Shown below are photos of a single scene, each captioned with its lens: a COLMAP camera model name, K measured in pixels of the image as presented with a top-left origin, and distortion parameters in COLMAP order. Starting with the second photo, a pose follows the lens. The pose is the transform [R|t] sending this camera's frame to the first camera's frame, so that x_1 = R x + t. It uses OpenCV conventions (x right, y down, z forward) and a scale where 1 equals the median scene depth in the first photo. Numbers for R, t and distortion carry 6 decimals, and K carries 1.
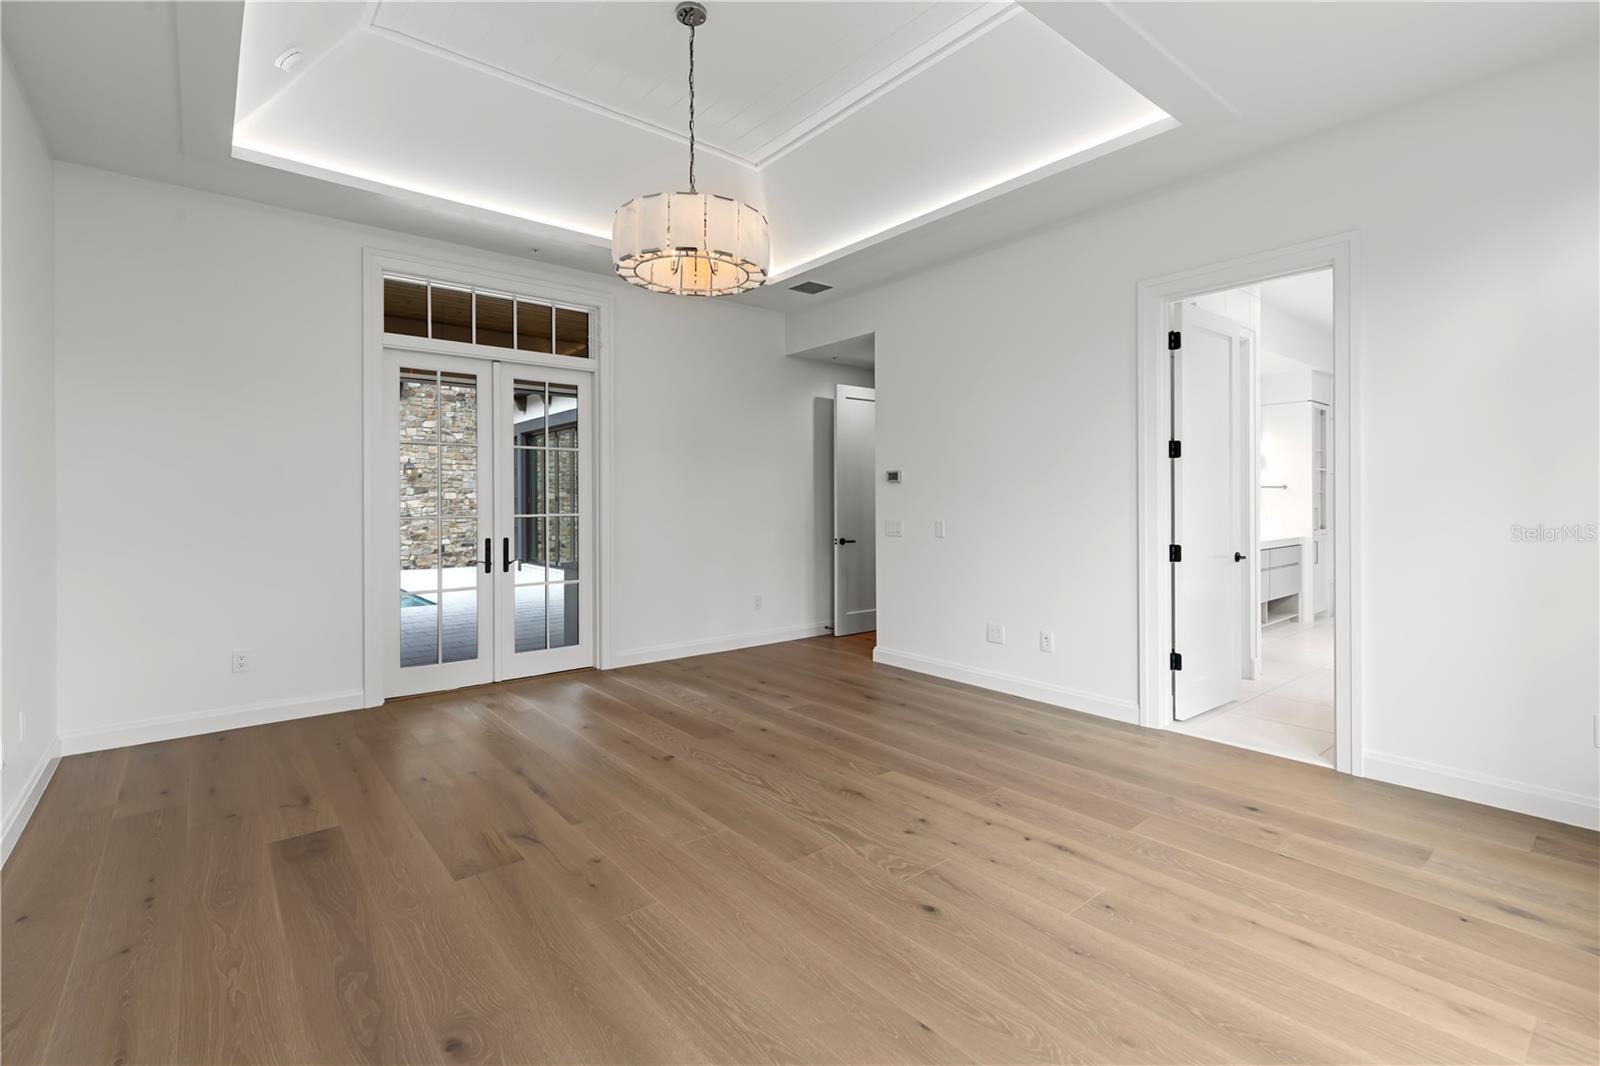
lens RADIAL K [[722.4, 0, 803.4], [0, 722.4, 502.5], [0, 0, 1]] dist [0.004338, -0.000222]
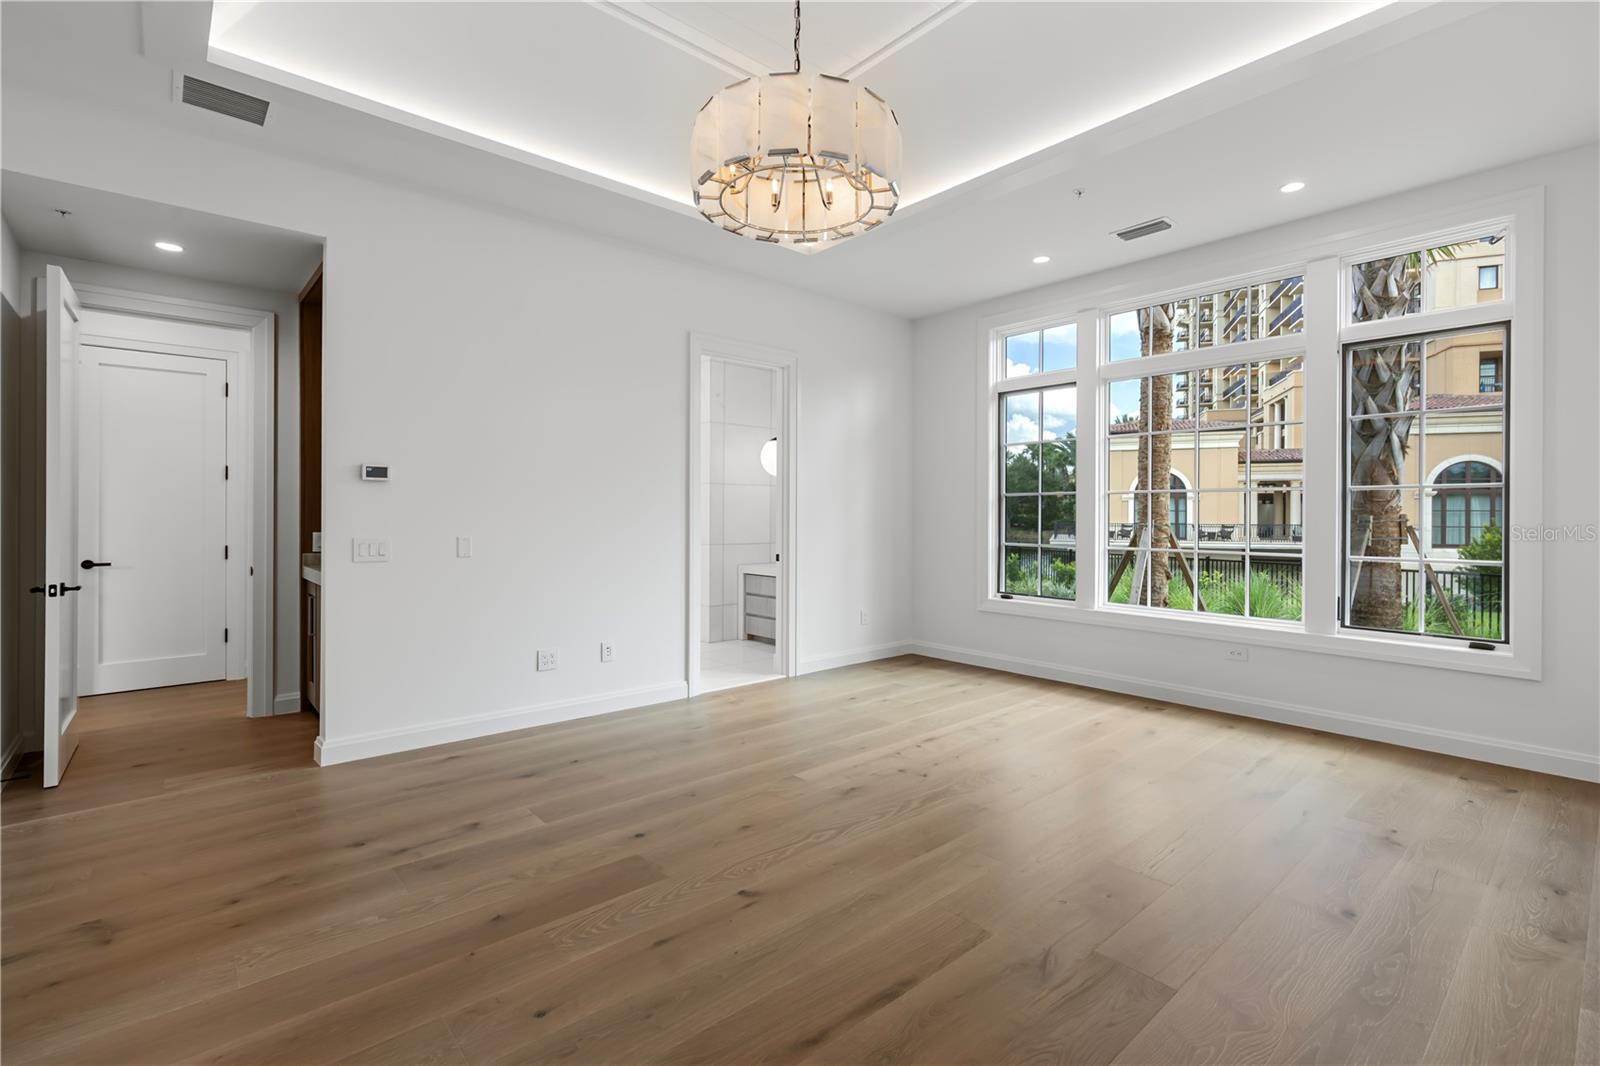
lens RADIAL K [[722.4, 0, 803.4], [0, 722.4, 502.5], [0, 0, 1]] dist [0.004338, -0.000222]
pose [[-0.029444, 0.020049, 0.999365, -0.953847], [-0.002136, 0.999795, -0.020120, 0.010108], [-0.999564, -0.002727, -0.029395, 1.081196]]
